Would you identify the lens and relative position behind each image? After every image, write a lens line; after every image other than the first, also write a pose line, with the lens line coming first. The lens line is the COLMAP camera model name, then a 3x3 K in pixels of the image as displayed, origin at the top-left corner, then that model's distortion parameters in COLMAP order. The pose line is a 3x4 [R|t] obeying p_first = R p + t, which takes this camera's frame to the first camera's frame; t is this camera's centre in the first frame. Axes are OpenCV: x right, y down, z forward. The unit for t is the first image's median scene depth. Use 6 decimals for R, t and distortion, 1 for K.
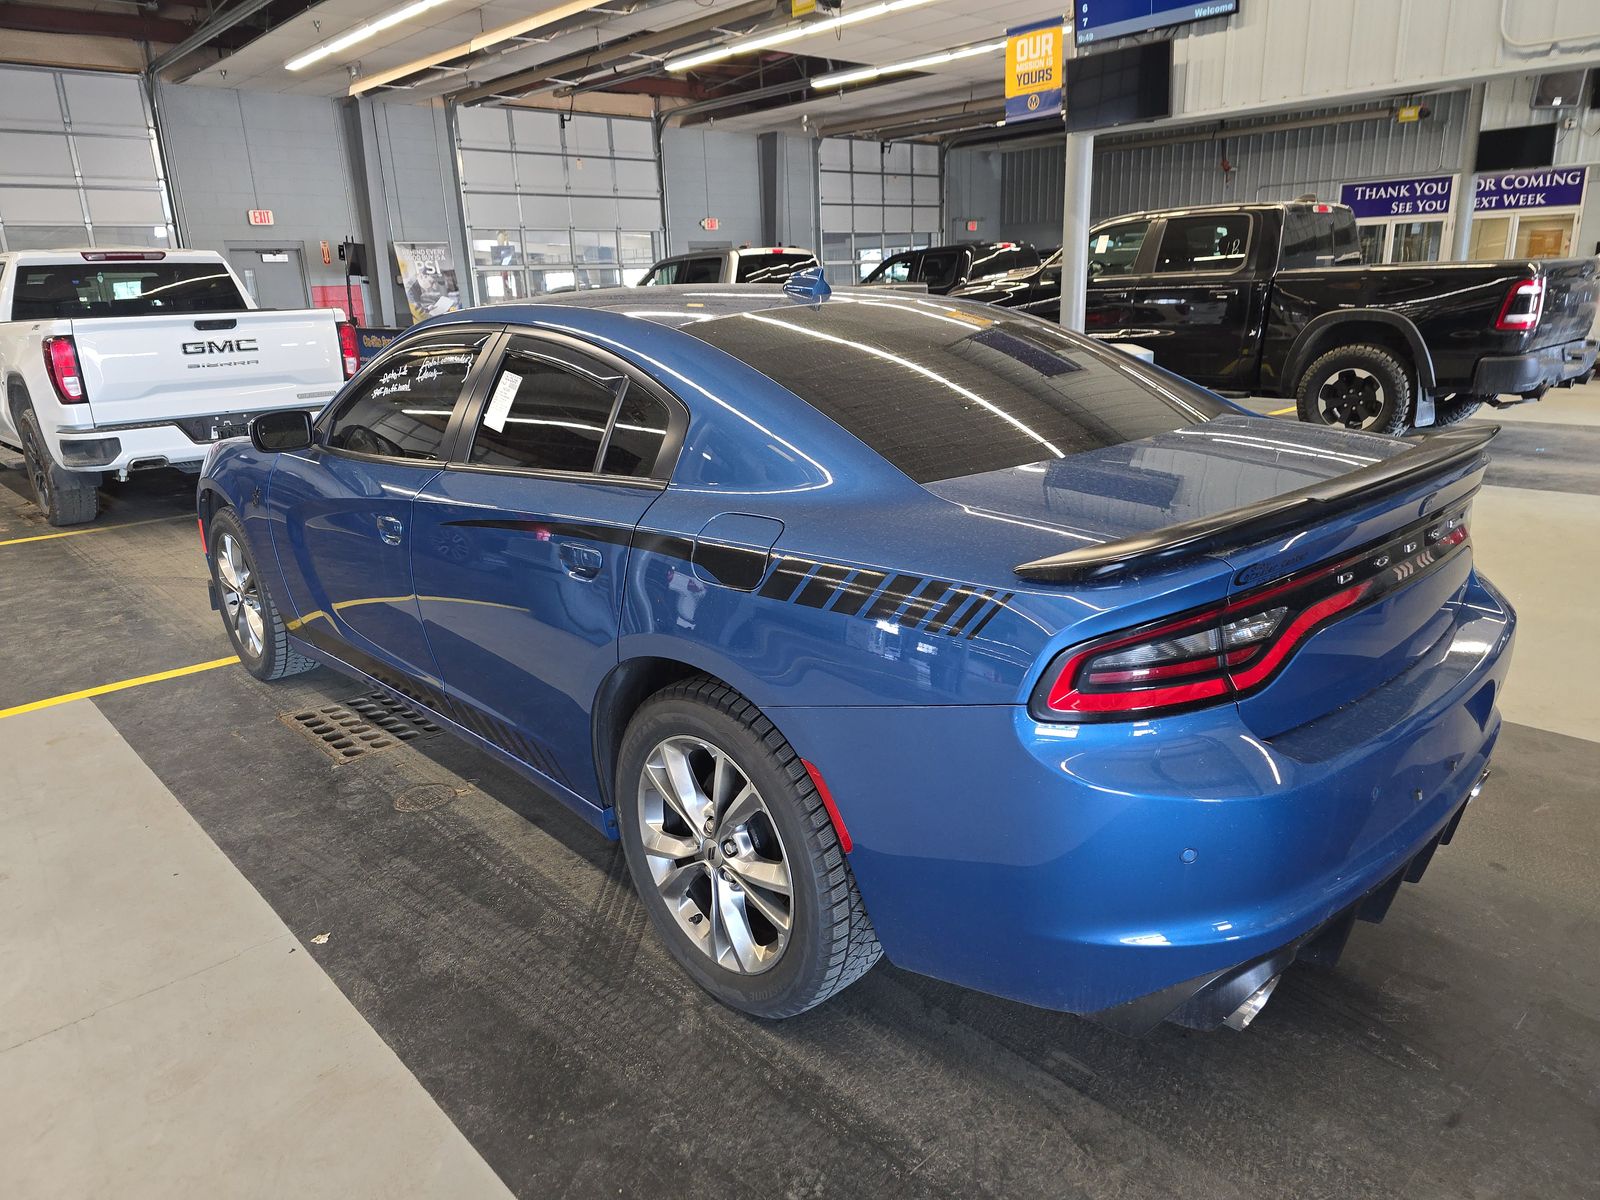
lens RADIAL K [[1089.0, 0, 809.7], [0, 1089.0, 599.9], [0, 0, 1]] dist [0.035462, -0.032019]
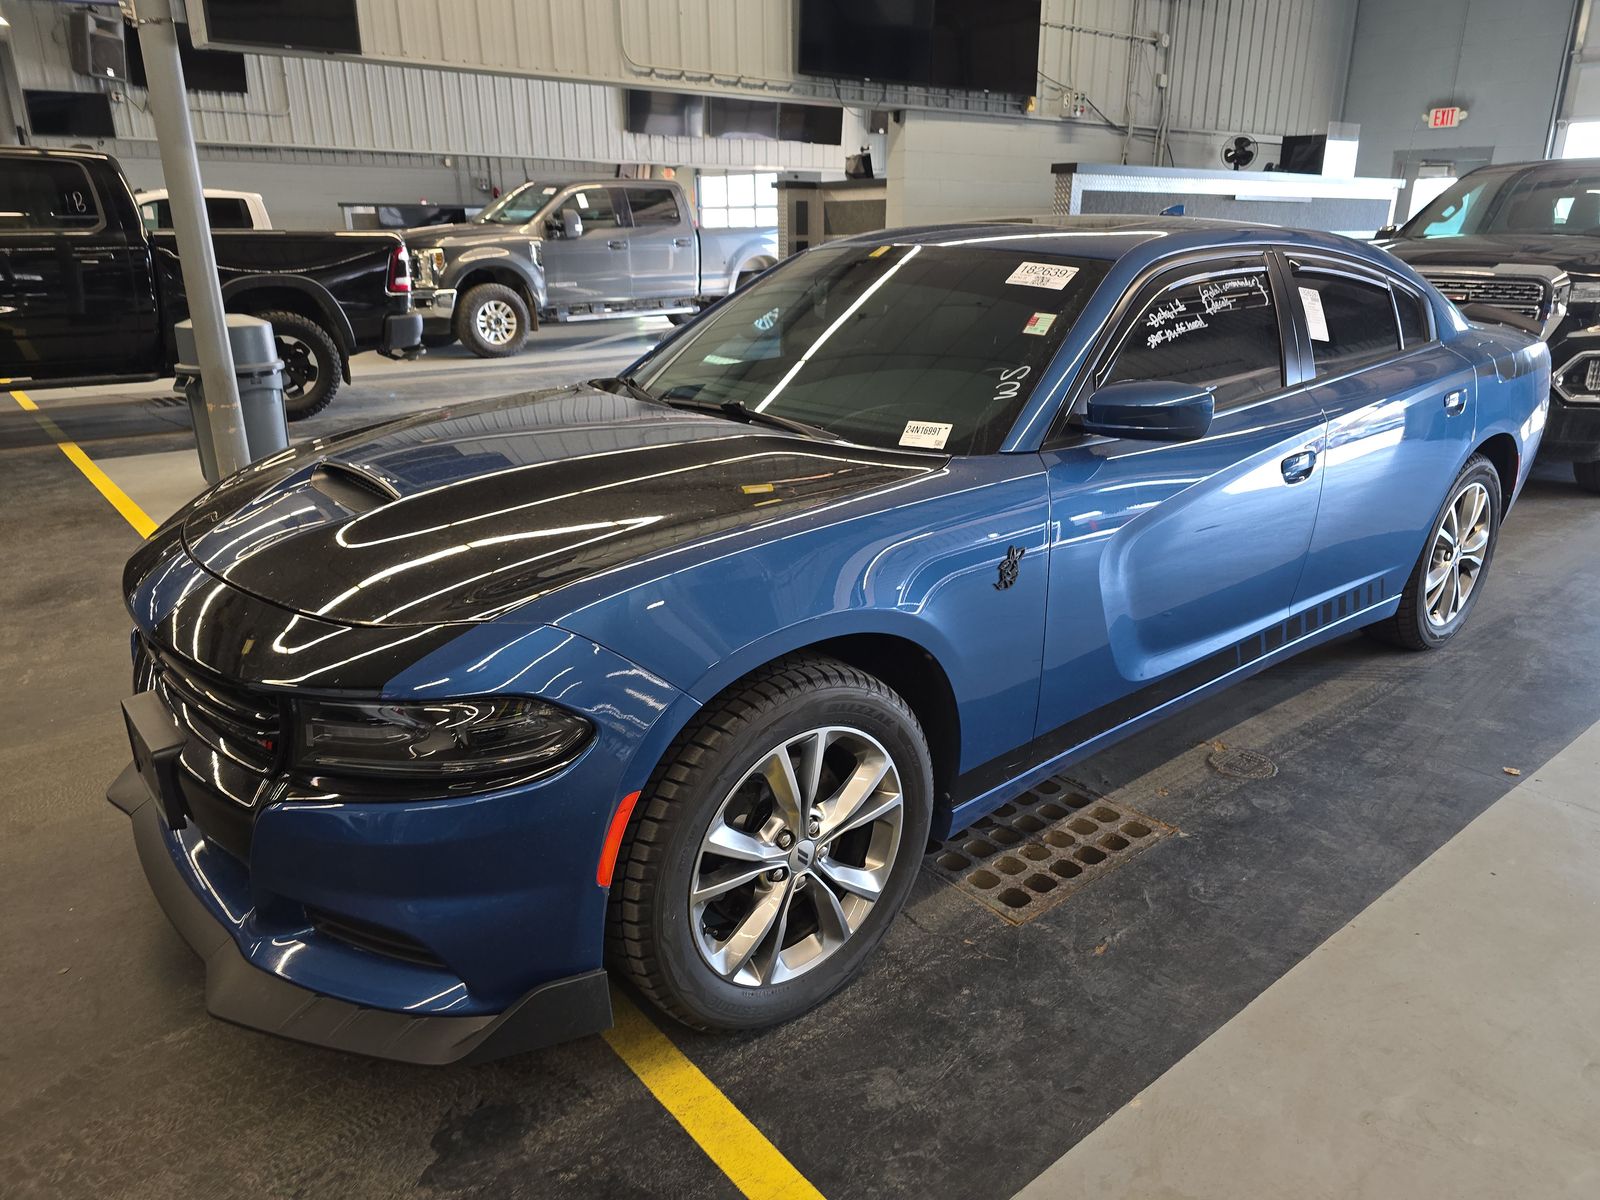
lens RADIAL K [[1089.0, 0, 790.3], [0, 1089.0, 611.5], [0, 0, 1]] dist [0.035462, -0.032019]
pose [[0.053323, -0.292273, 0.954847, -0.803071], [0.274646, 0.923623, 0.267378, -0.192797], [-0.960066, 0.247987, 0.129522, 0.797087]]
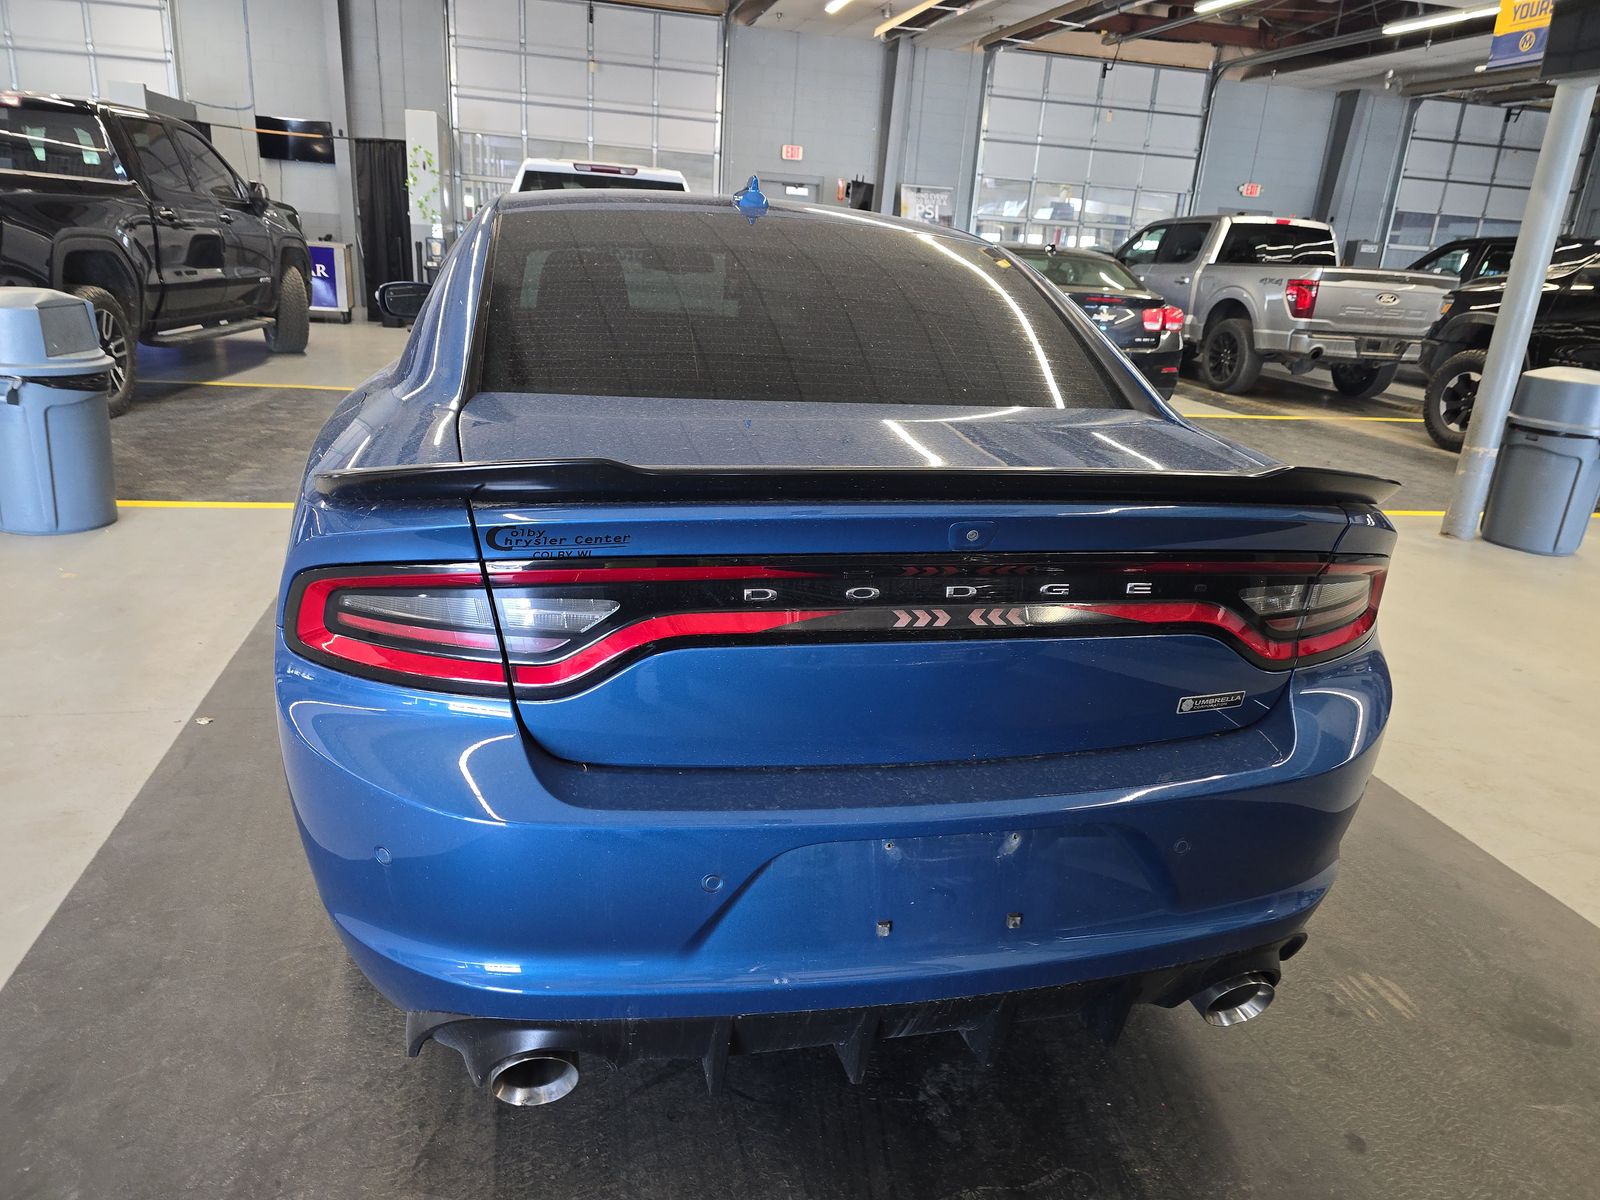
lens RADIAL K [[1089.0, 0, 791.5], [0, 1089.0, 602.6], [0, 0, 1]] dist [0.035462, -0.032019]
pose [[0.862664, 0.243200, -0.443468, 0.082254], [-0.227986, 0.969655, 0.088269, -0.008779], [0.451479, 0.024958, 0.891933, 0.035694]]
